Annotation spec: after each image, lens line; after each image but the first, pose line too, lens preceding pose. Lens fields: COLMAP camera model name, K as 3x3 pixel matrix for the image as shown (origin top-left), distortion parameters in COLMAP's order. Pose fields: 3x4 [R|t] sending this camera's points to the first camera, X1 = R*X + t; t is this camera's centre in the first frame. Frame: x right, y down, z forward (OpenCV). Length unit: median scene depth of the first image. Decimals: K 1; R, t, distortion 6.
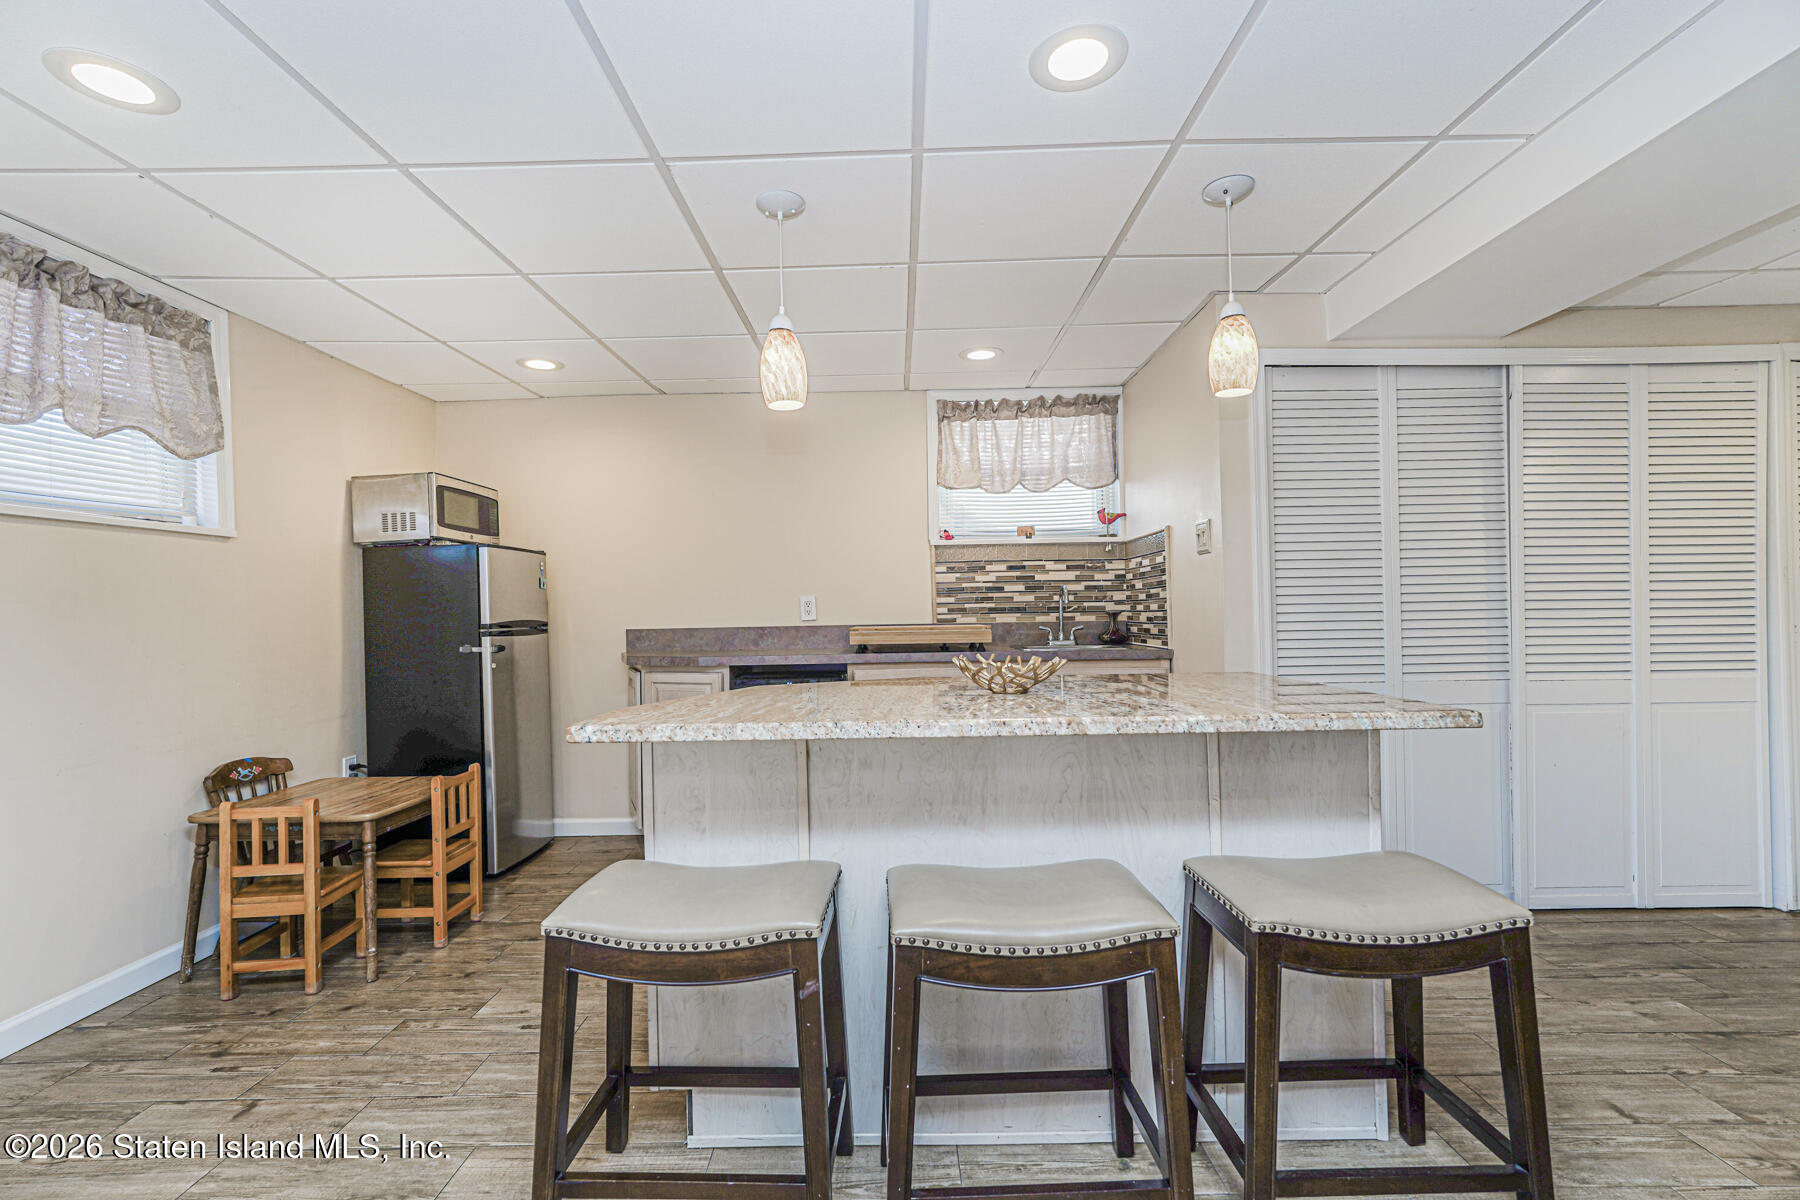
lens RADIAL K [[794.5, 0, 895.1], [0, 794.5, 605.2], [0, 0, 1]] dist [-0.013908, 0.009005]
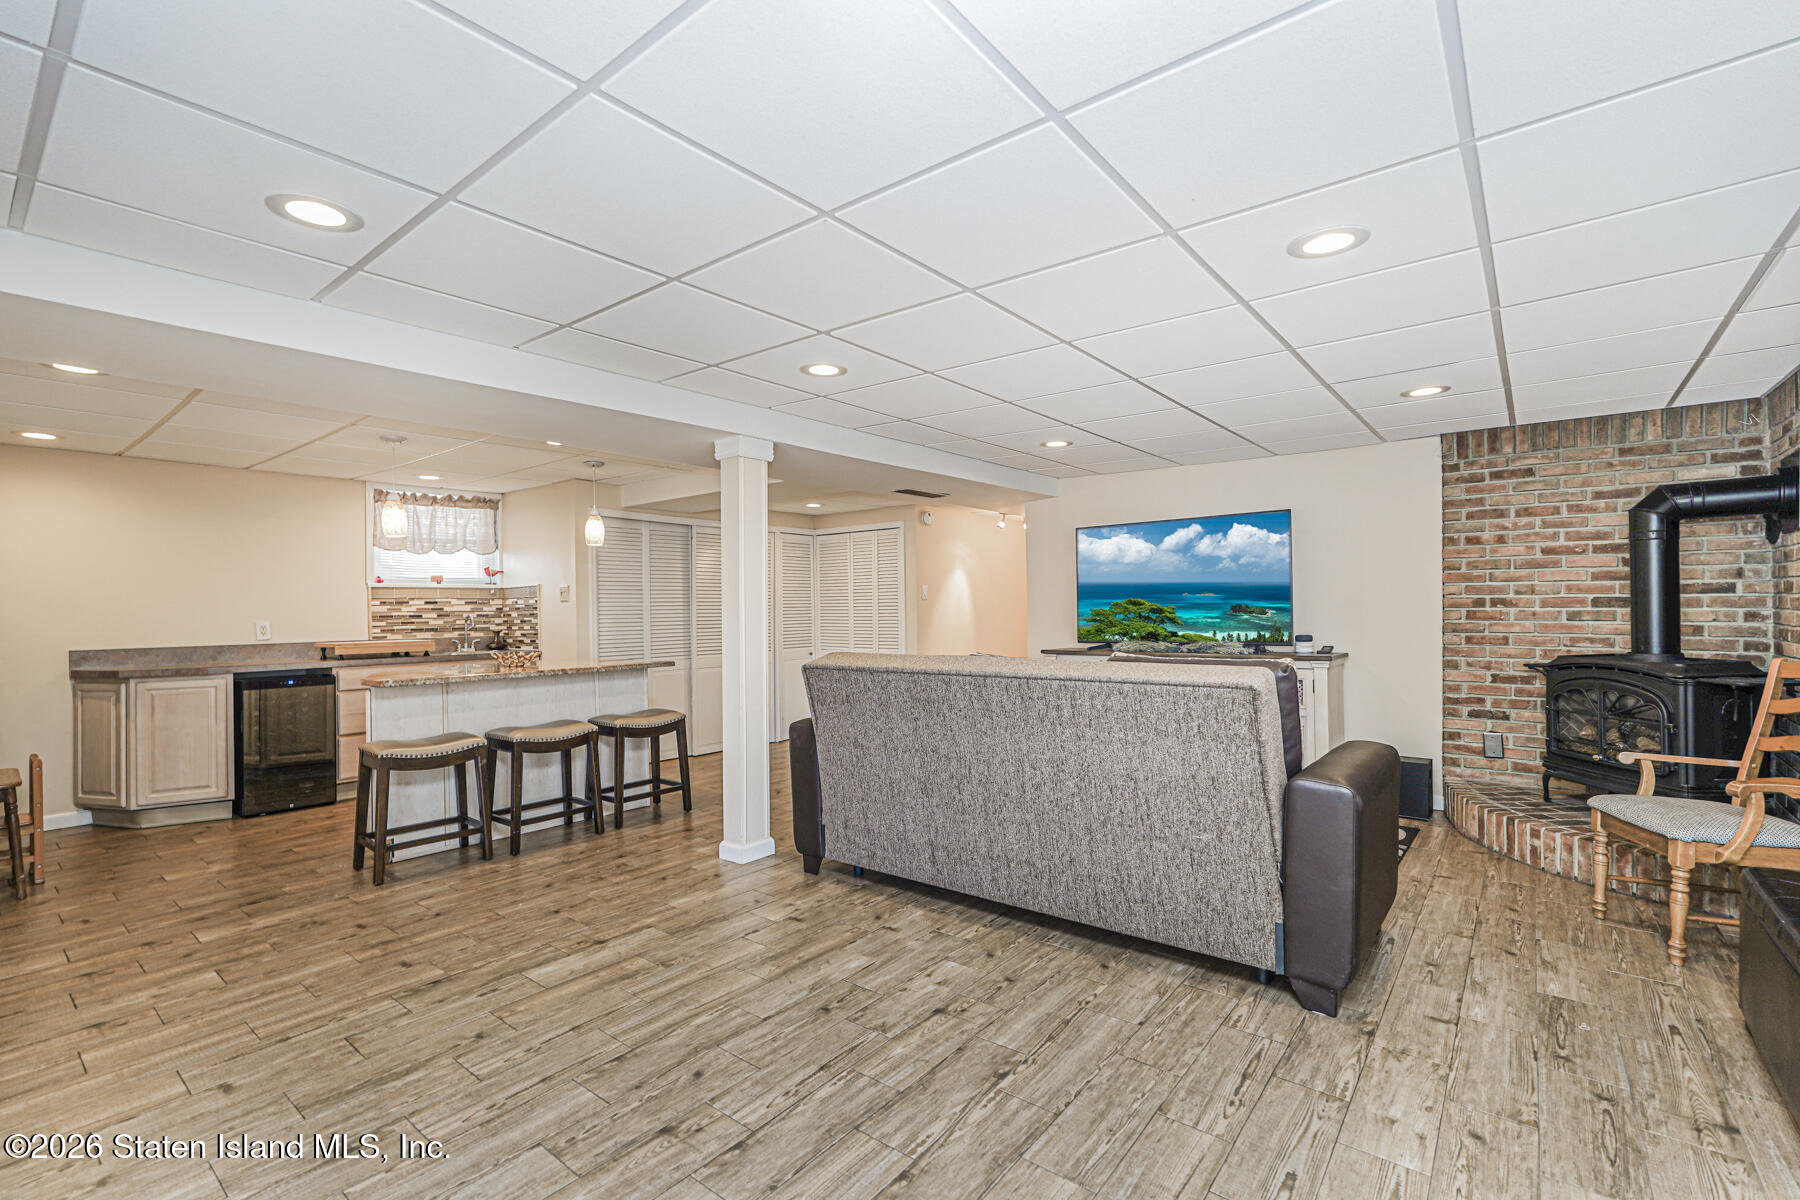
lens RADIAL K [[794.5, 0, 898.9], [0, 794.5, 606.0], [0, 0, 1]] dist [-0.013908, 0.009005]
pose [[0.635612, 0.009466, 0.771951, -0.460290], [0.001931, 0.999902, -0.013852, -0.017876], [-0.772006, 0.010295, 0.635532, -0.687847]]
